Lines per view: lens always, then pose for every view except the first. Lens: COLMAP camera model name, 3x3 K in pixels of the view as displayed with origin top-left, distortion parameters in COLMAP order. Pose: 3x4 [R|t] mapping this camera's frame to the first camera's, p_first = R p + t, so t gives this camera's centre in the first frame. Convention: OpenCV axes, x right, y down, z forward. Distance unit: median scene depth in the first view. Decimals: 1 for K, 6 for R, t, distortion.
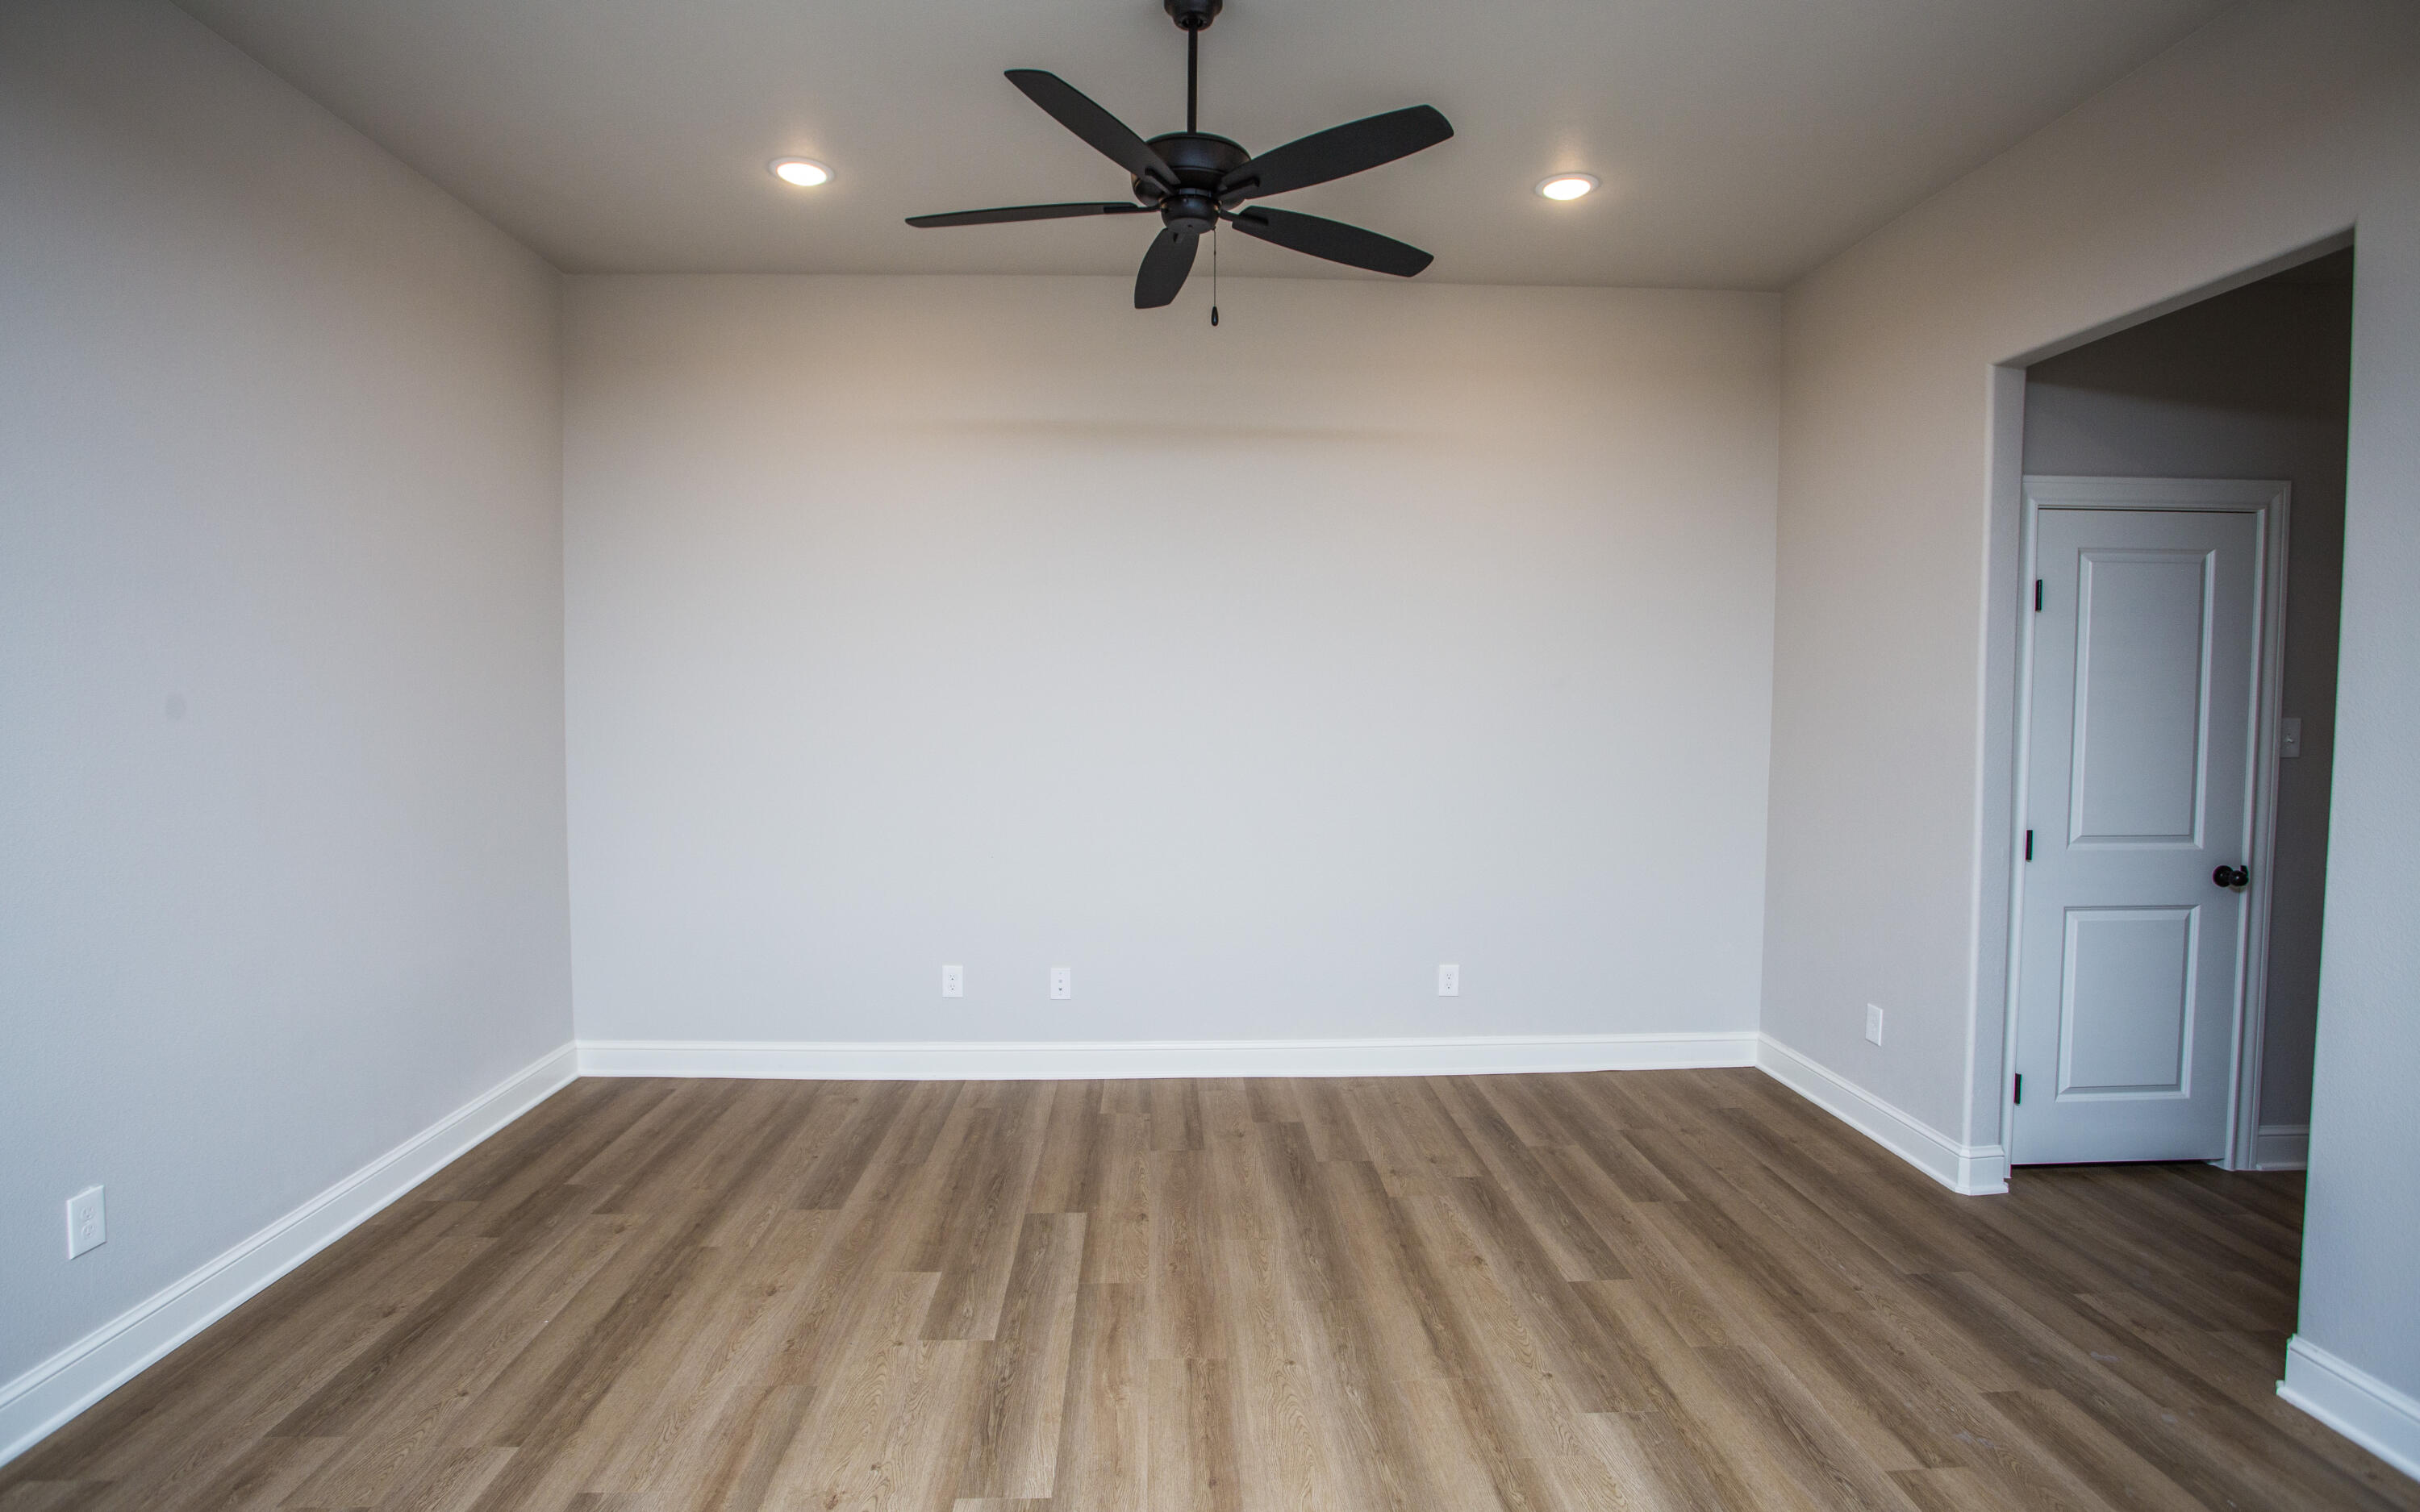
lens RADIAL K [[1179.3, 0, 1201.1], [0, 1179.3, 750.5], [0, 0, 1]] dist [-0.047885, 0.017133]
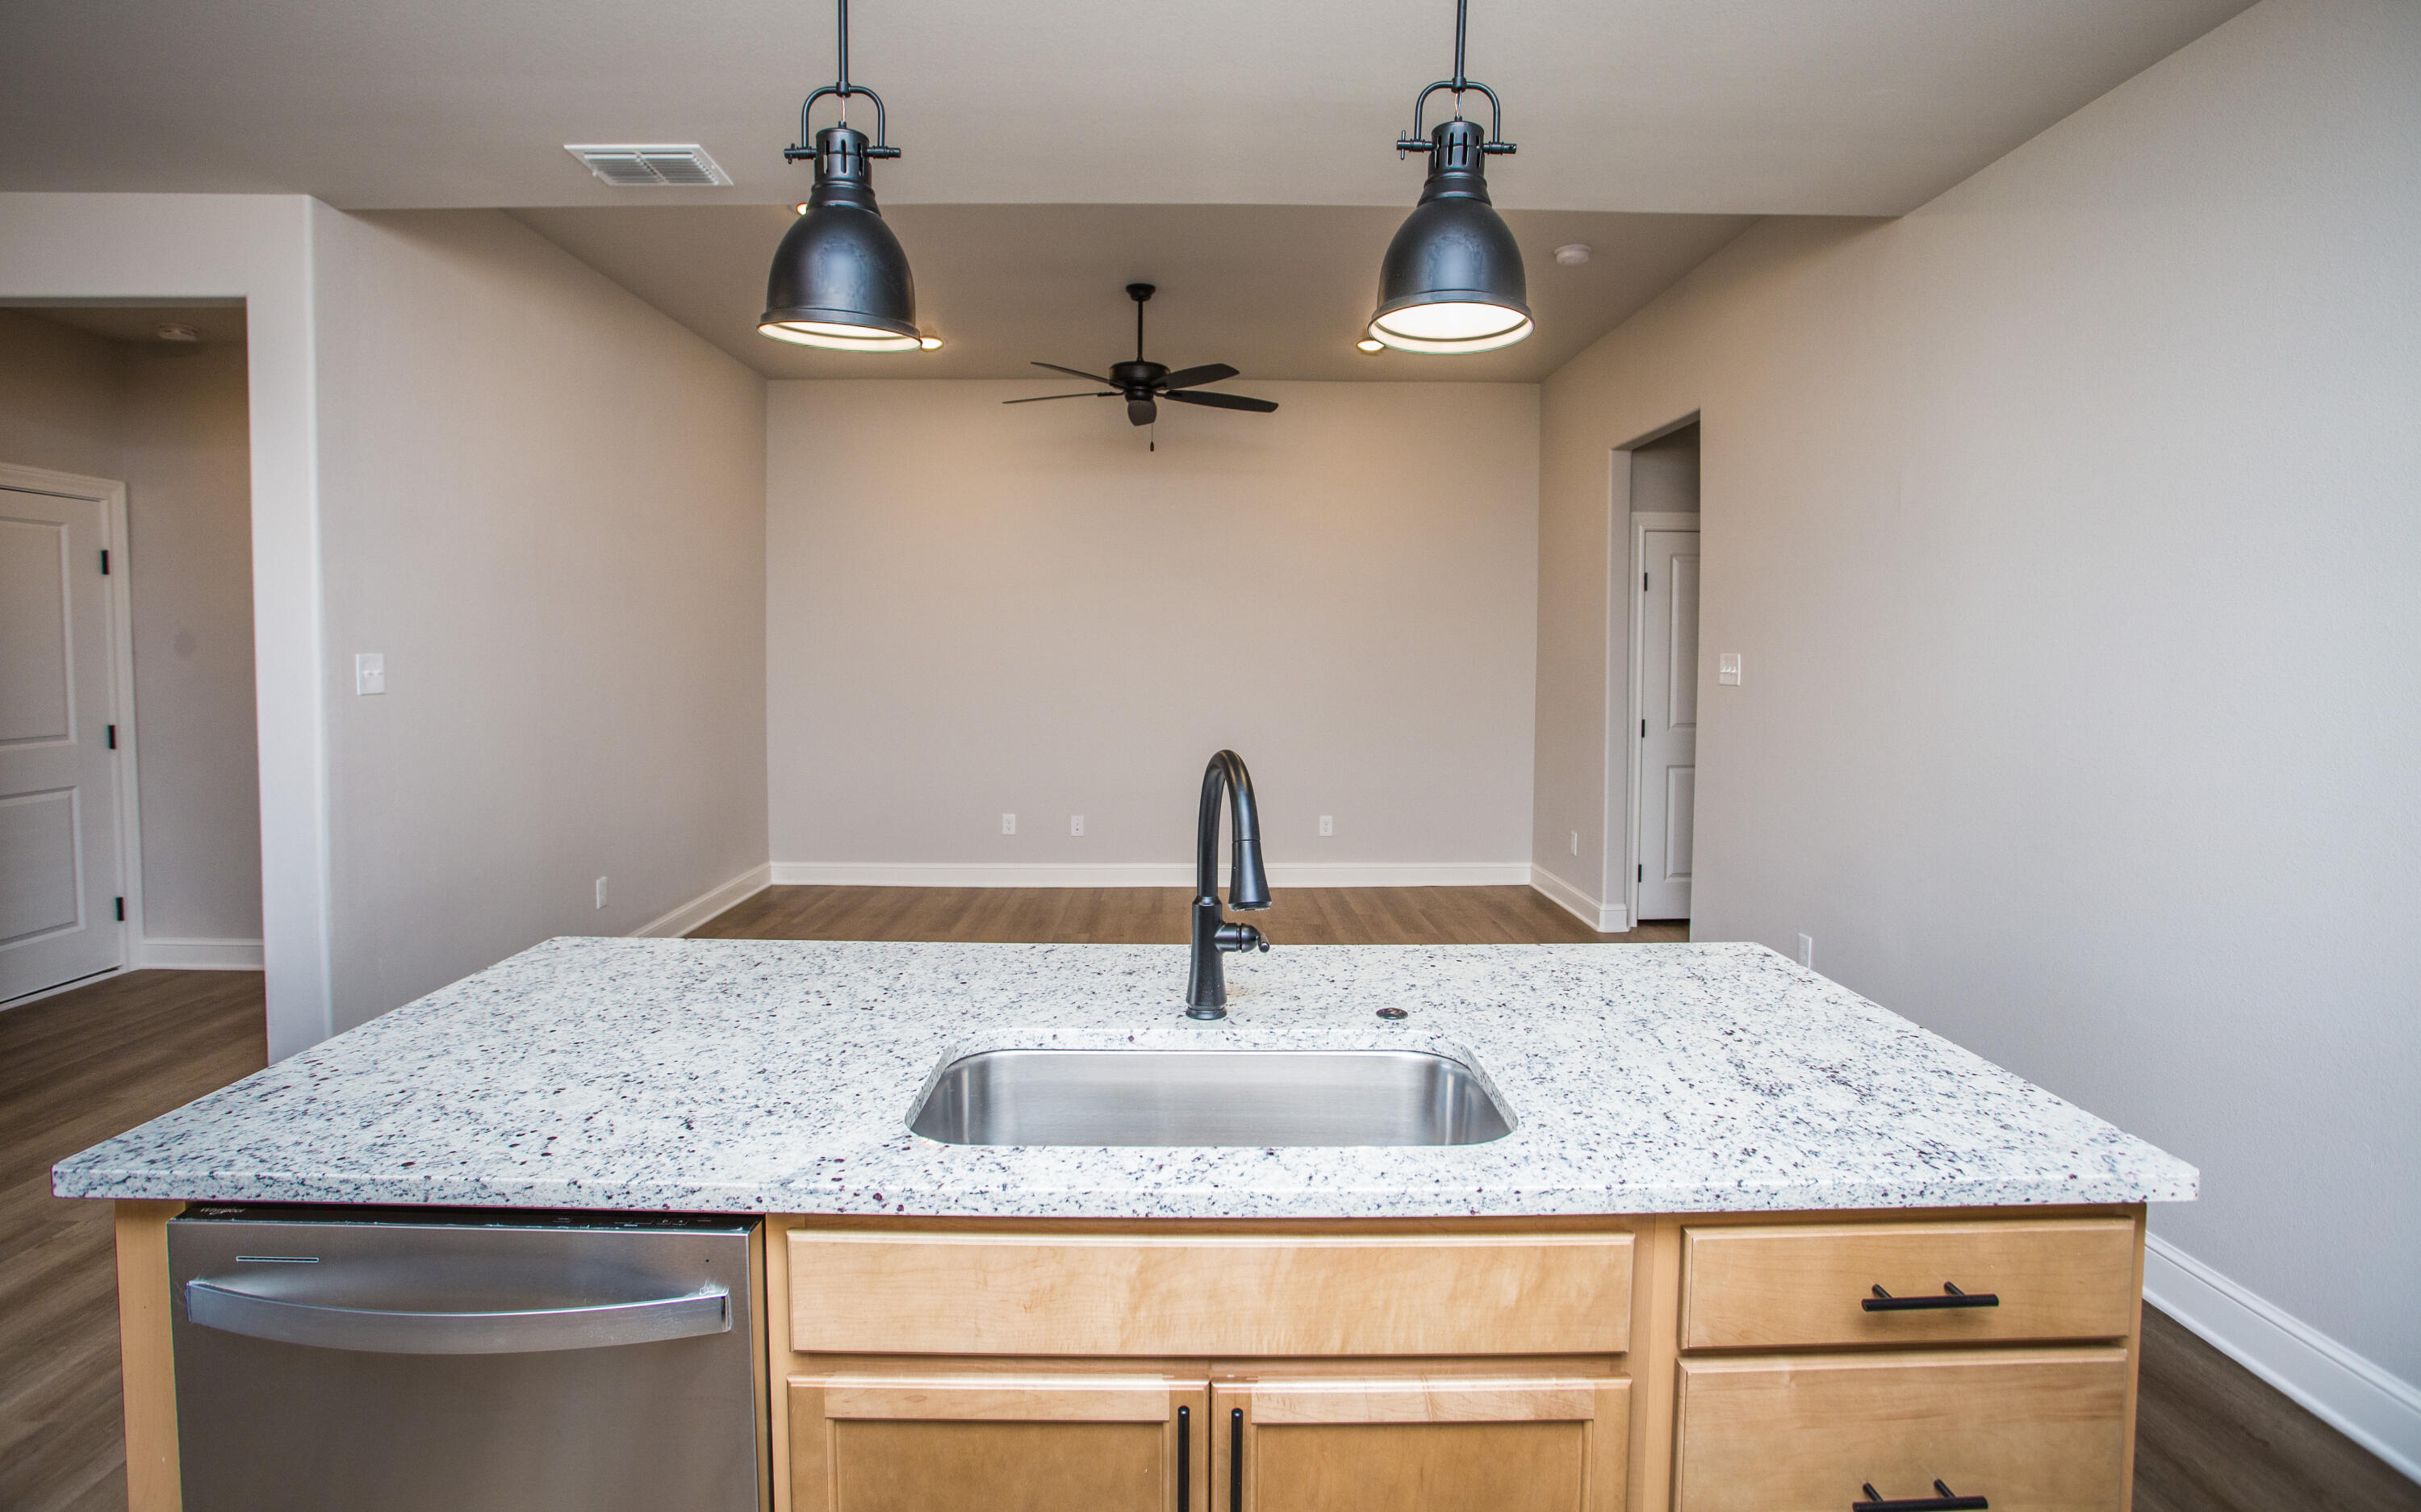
lens RADIAL K [[1179.9, 0, 1201.6], [0, 1179.9, 750.5], [0, 0, 1]] dist [-0.047885, 0.017133]
pose [[0.999882, 0.002099, -0.015226, 0.072071], [-0.001569, 0.999396, 0.034727, 0.043317], [0.015289, -0.034699, 0.999281, -0.582079]]
